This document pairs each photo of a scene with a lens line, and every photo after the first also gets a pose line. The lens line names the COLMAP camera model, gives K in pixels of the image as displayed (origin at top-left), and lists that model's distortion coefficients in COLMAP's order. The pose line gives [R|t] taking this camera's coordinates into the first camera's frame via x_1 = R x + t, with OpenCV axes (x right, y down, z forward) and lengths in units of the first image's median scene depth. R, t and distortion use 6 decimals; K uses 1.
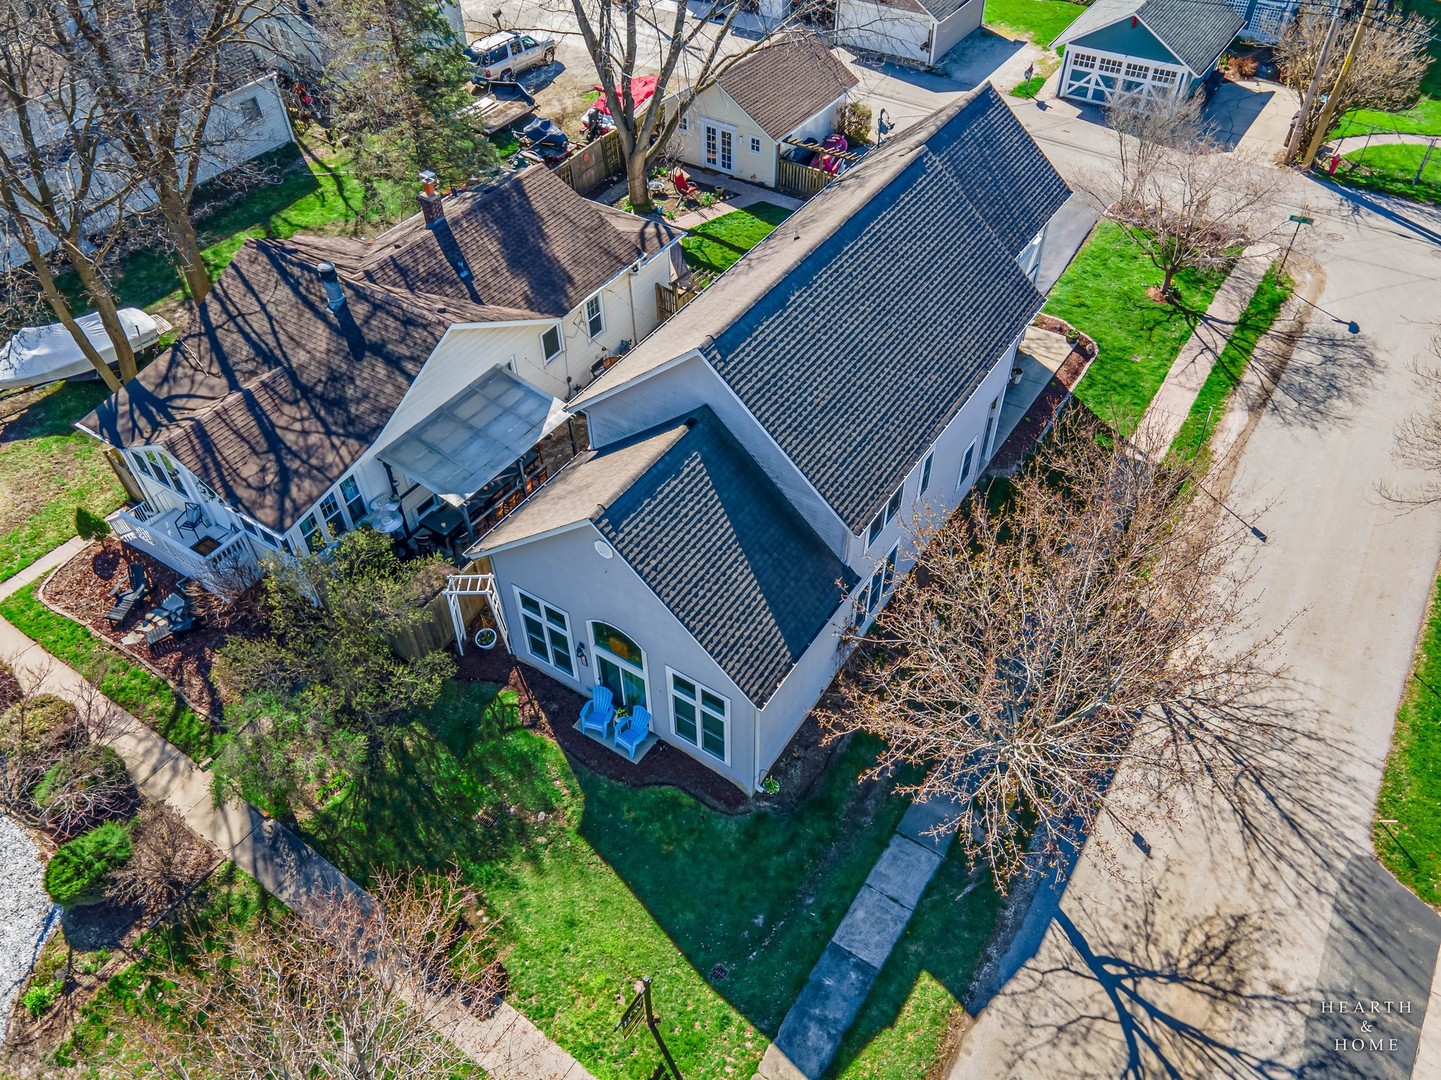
lens RADIAL K [[1056.9, 0, 712.3], [0, 1056.9, 535.7], [0, 0, 1]] dist [0.029687, 0.008727]
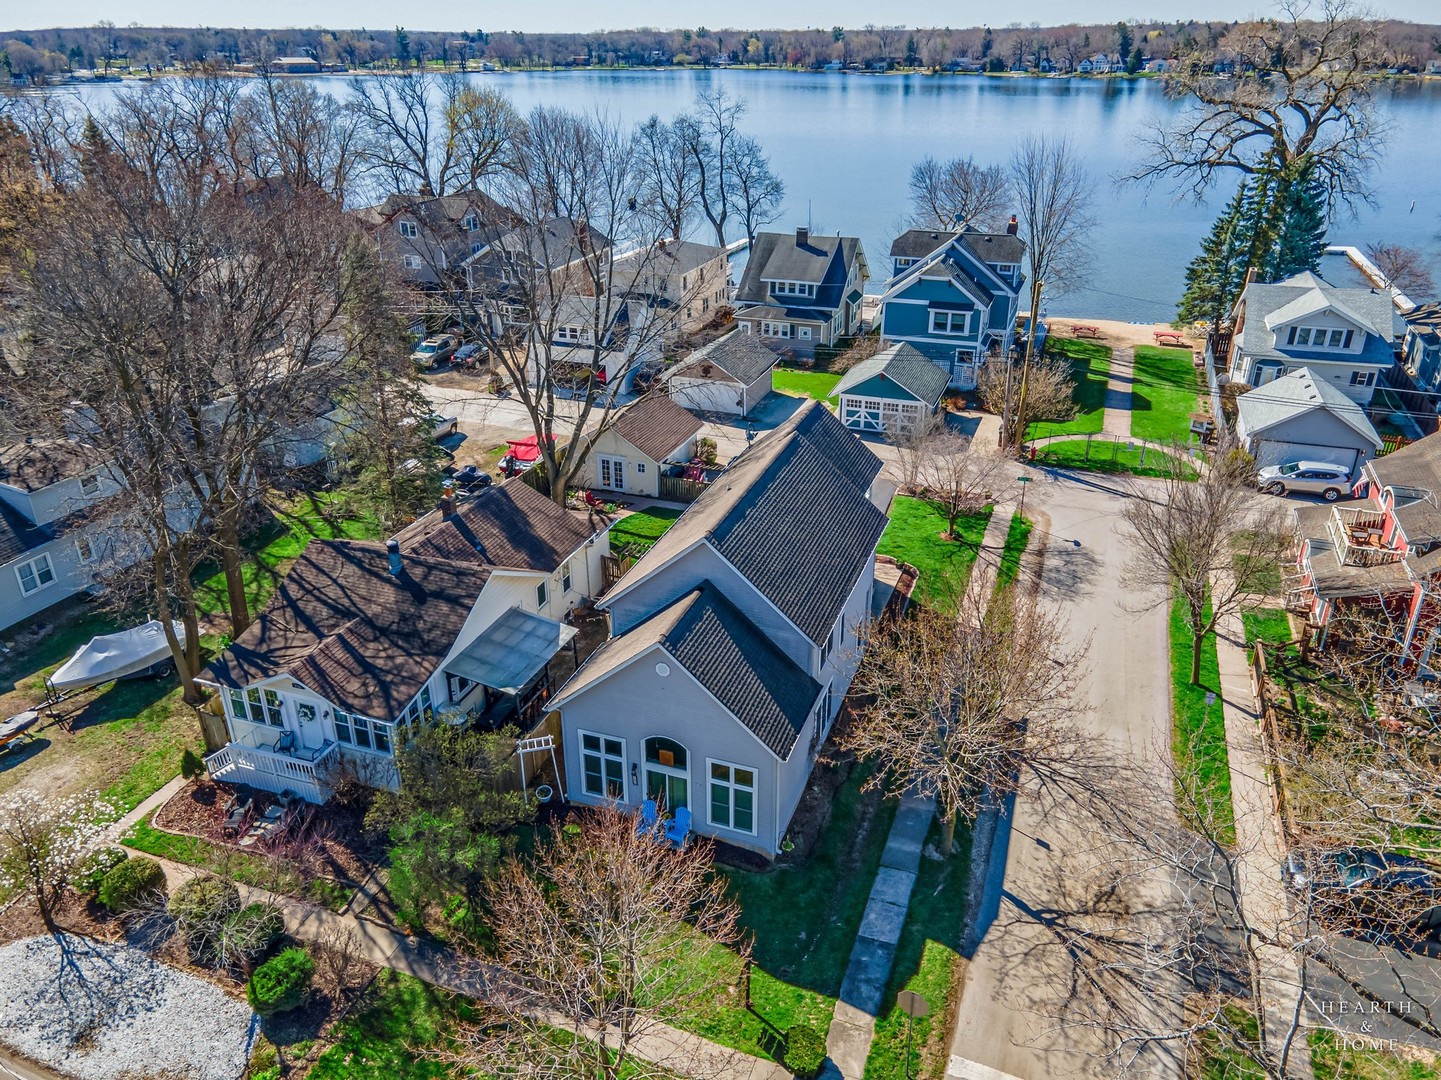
lens RADIAL K [[1056.9, 0, 708.7], [0, 1056.9, 535.7], [0, 0, 1]] dist [0.029687, 0.008727]
pose [[0.973936, -0.089735, 0.208318, -0.250664], [0.155998, 0.931715, -0.327983, 0.251926], [-0.164661, 0.351931, 0.921429, -0.333900]]
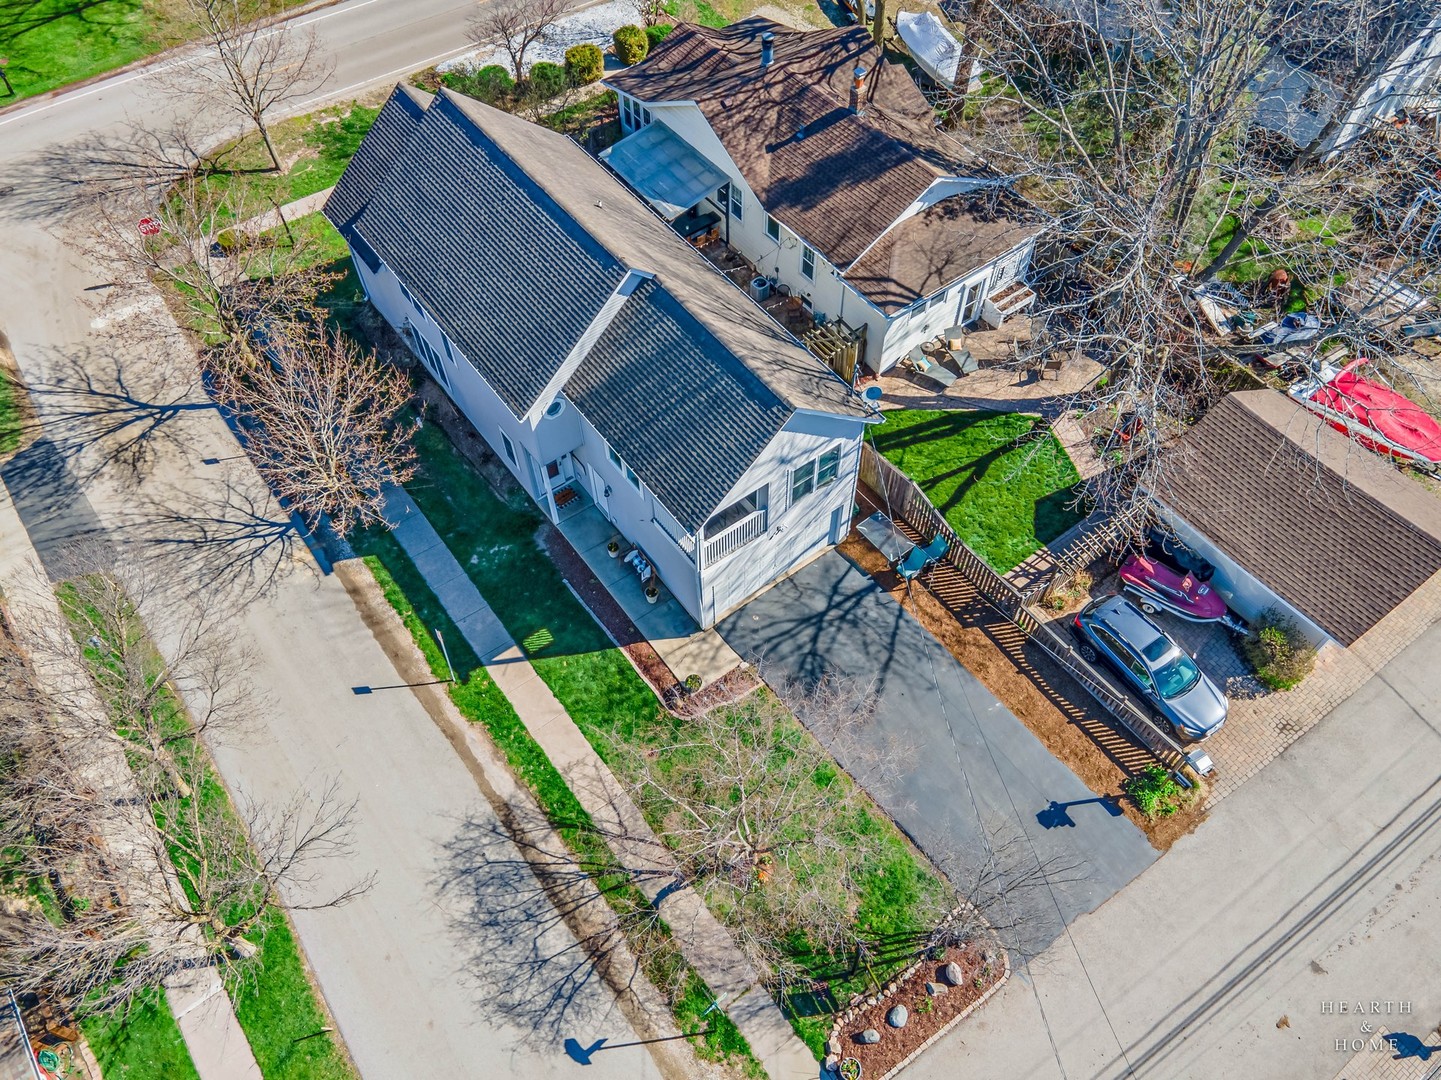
lens RADIAL K [[1056.9, 0, 722.1], [0, 1056.9, 546.3], [0, 0, 1]] dist [0.029687, 0.008727]
pose [[-0.340762, 0.782679, -0.520859, 0.872754], [-0.652888, 0.201632, 0.730125, -1.069788], [0.676475, 0.588862, 0.442293, 0.744097]]
